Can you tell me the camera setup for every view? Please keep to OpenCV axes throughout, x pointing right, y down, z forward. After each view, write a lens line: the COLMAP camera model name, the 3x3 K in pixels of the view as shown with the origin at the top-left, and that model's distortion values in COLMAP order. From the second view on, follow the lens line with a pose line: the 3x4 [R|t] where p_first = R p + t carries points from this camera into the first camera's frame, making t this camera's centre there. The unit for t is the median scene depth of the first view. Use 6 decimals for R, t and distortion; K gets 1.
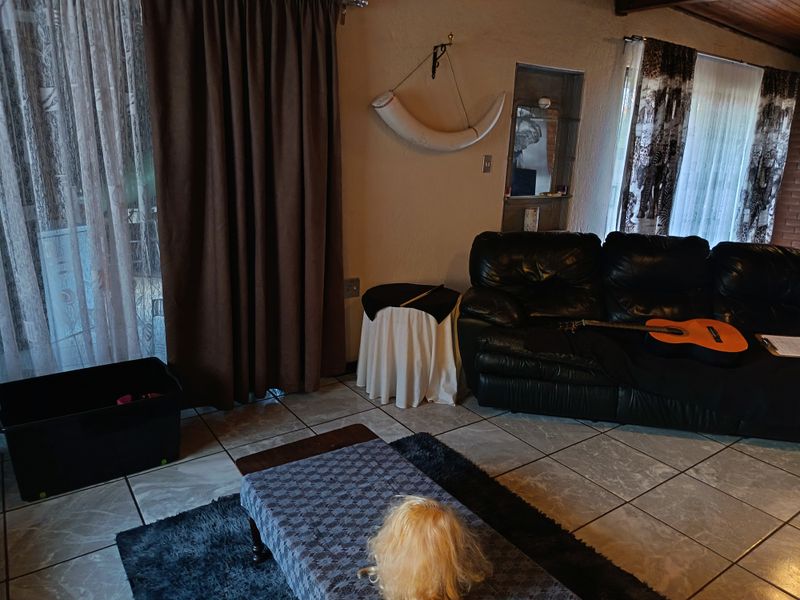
lens RADIAL K [[546.2, 0, 400.0], [0, 546.2, 300.0], [0, 0, 1]] dist [0.047105, -0.049023]
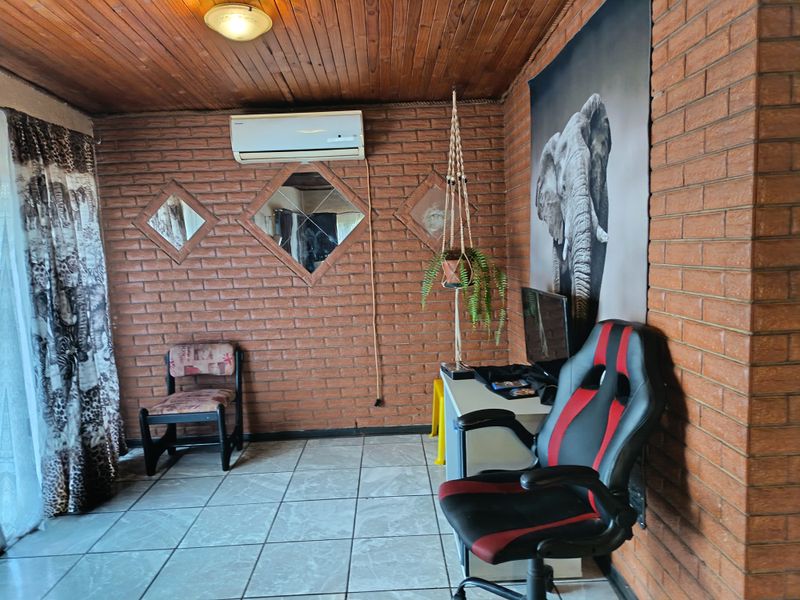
lens RADIAL K [[546.2, 0, 400.0], [0, 546.2, 300.0], [0, 0, 1]] dist [0.047105, -0.049023]
pose [[0.536562, -0.133506, 0.833233, 0.156097], [0.273235, 0.961699, -0.021861, -0.051521], [-0.798401, 0.239398, 0.552490, 0.176600]]
